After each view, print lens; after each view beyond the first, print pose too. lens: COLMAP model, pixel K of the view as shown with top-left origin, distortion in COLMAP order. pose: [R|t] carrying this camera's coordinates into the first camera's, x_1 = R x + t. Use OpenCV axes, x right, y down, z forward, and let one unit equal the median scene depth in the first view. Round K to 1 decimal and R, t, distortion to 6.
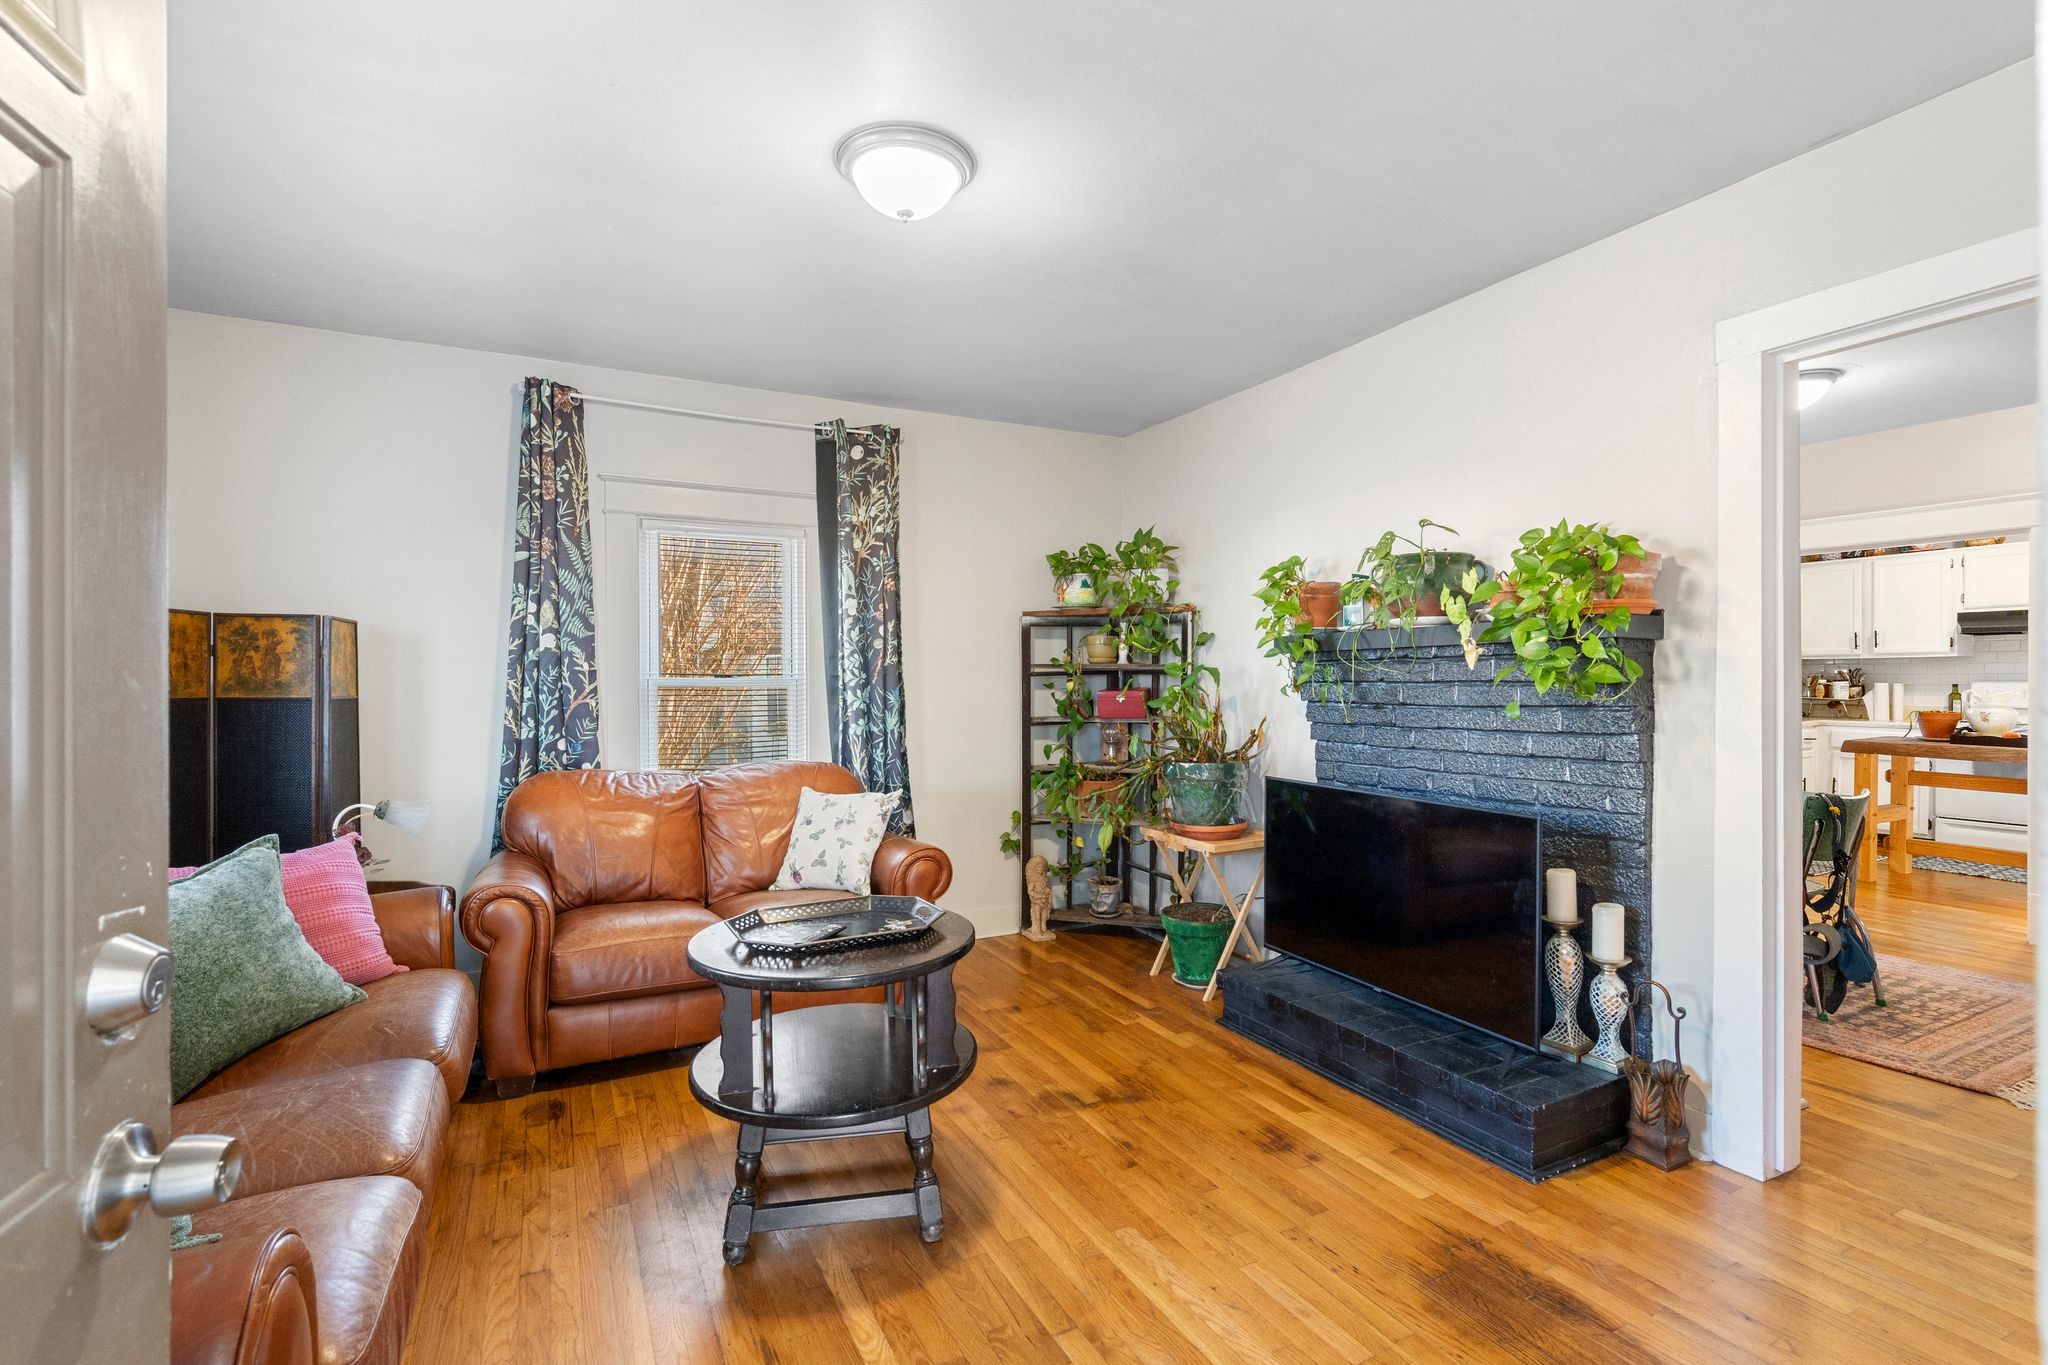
lens RADIAL K [[949.2, 0, 1008.3], [0, 949.2, 687.3], [0, 0, 1]] dist [-0.025957, 0.017905]
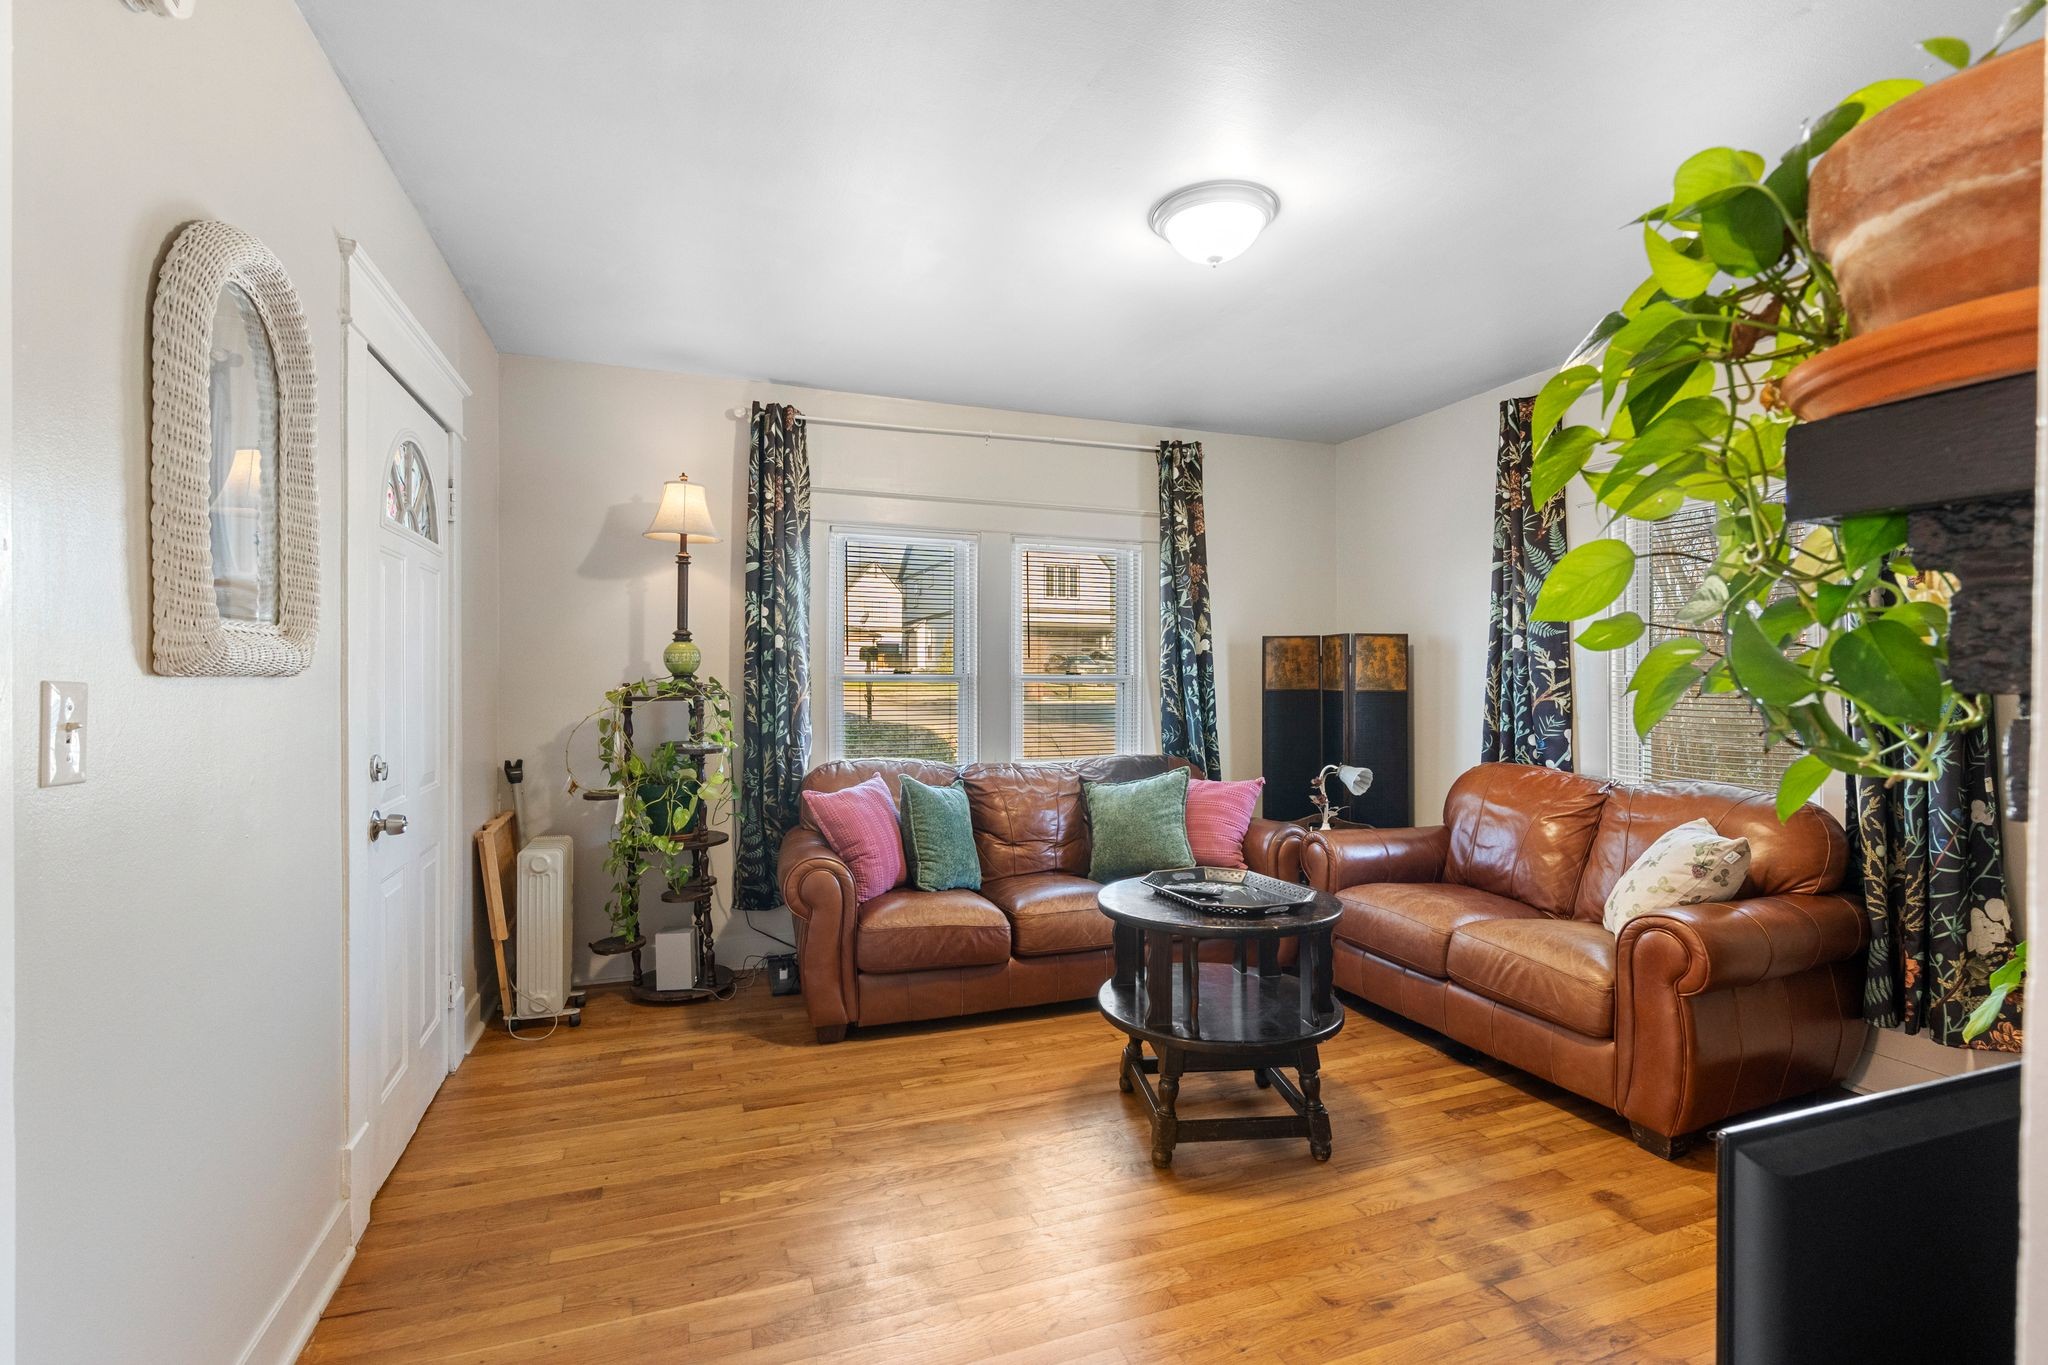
lens RADIAL K [[924.7, 0, 1027.0], [0, 924.7, 695.2], [0, 0, 1]] dist [-0.005288, 0.000483]
pose [[-0.116284, 0.020925, -0.992996, 0.616602], [-0.003470, 0.999763, 0.021474, -0.009052], [0.993210, 0.005943, -0.116184, 0.566916]]
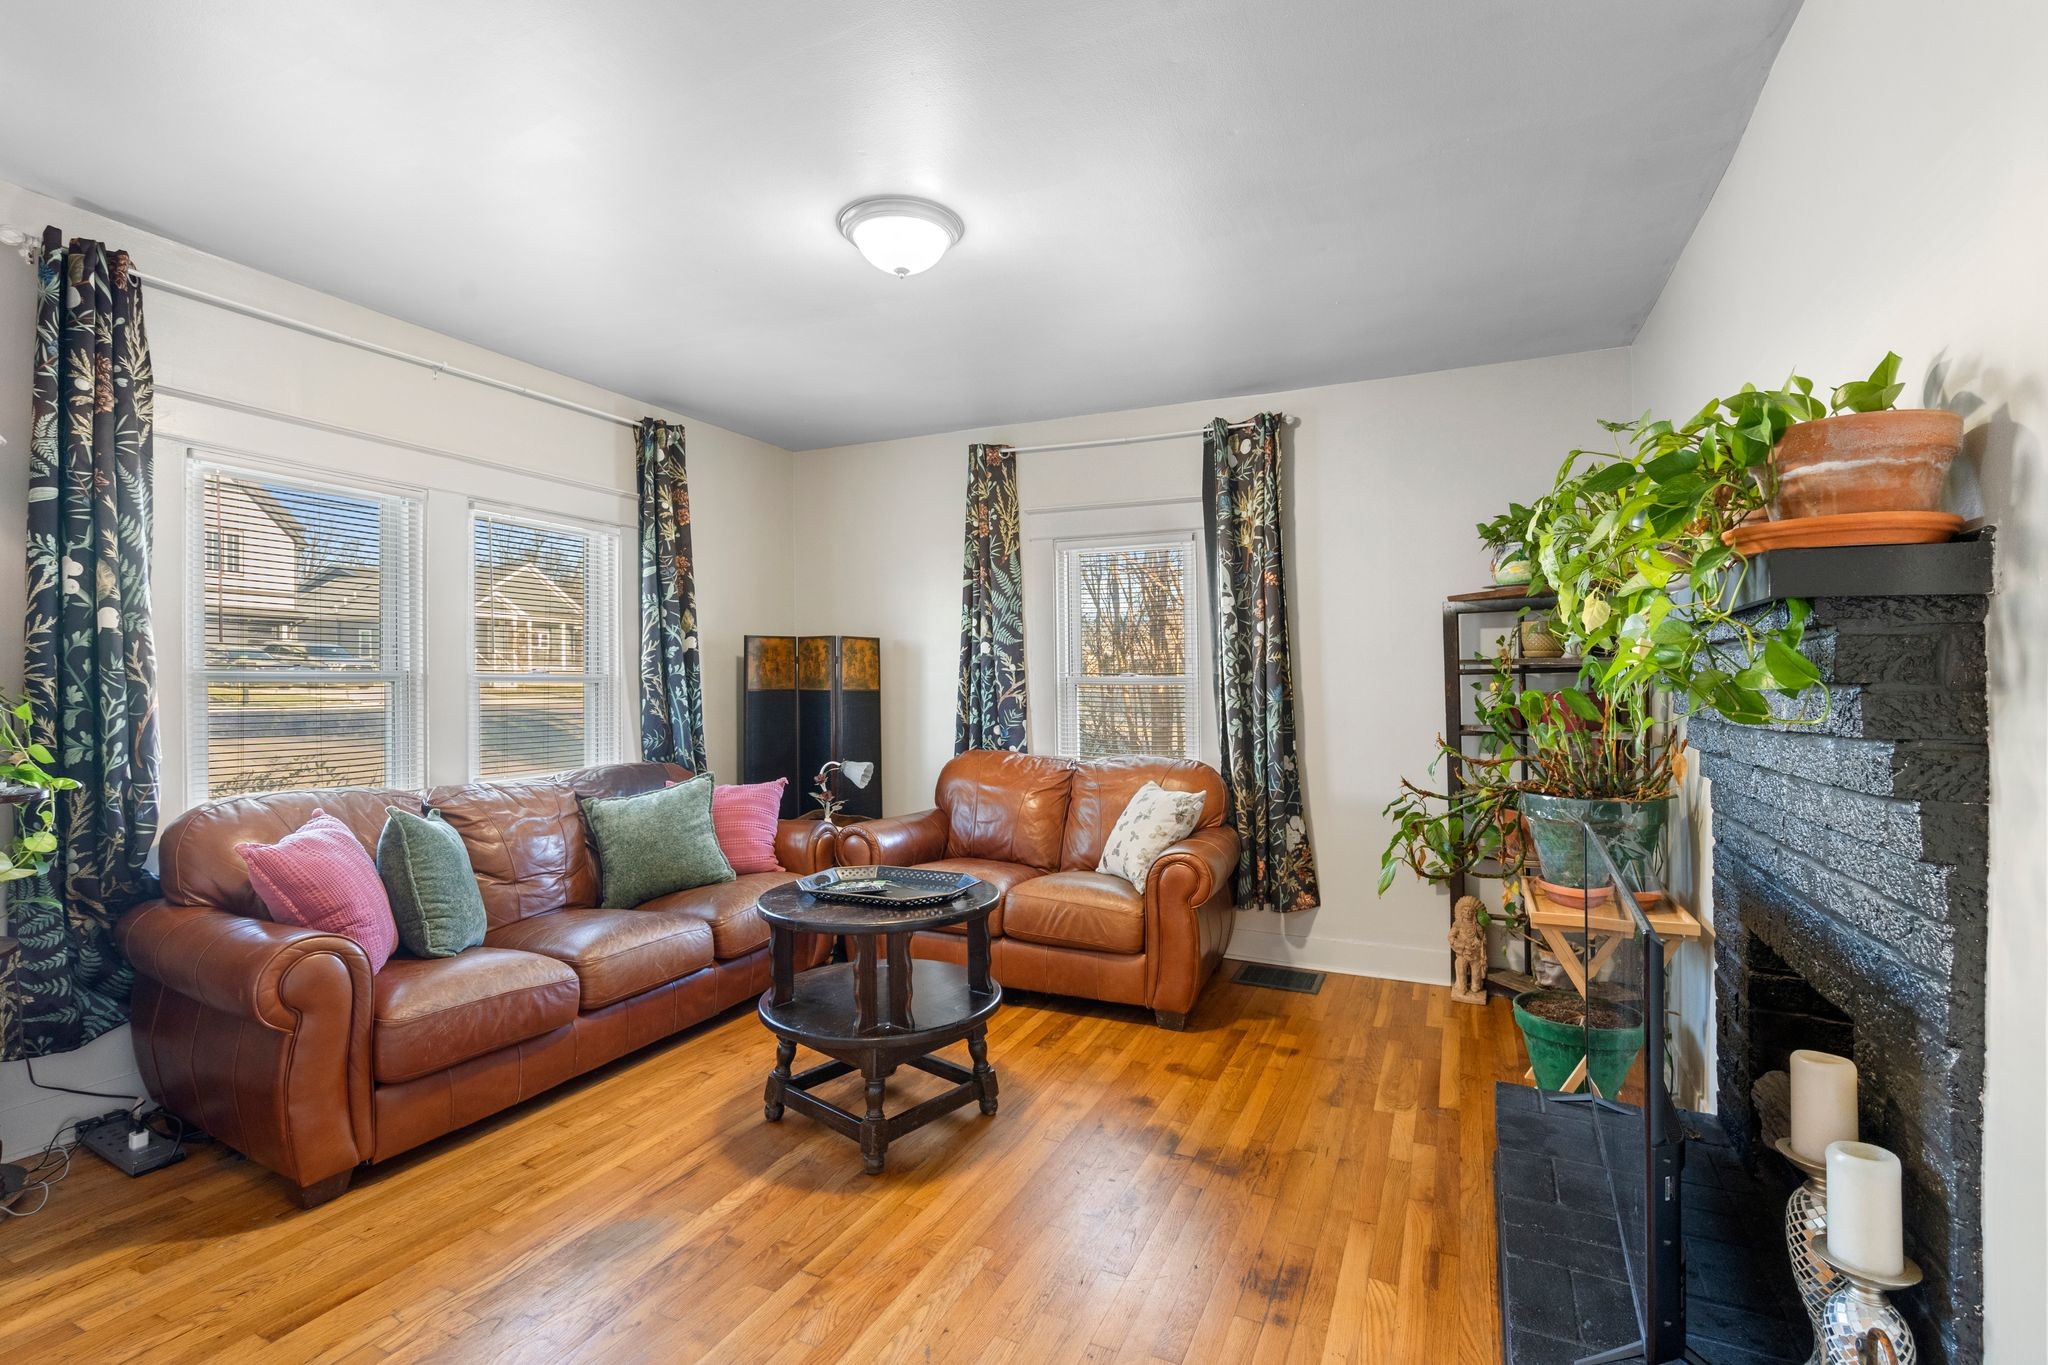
lens RADIAL K [[933.4, 0, 1018.6], [0, 933.4, 680.4], [0, 0, 1]] dist [-0.001661, 0.000912]
pose [[0.613244, 0.003325, -0.789887, 0.535312], [-0.006051, 0.999982, -0.000488, -0.004899], [0.789870, 0.005079, 0.613253, 0.260680]]
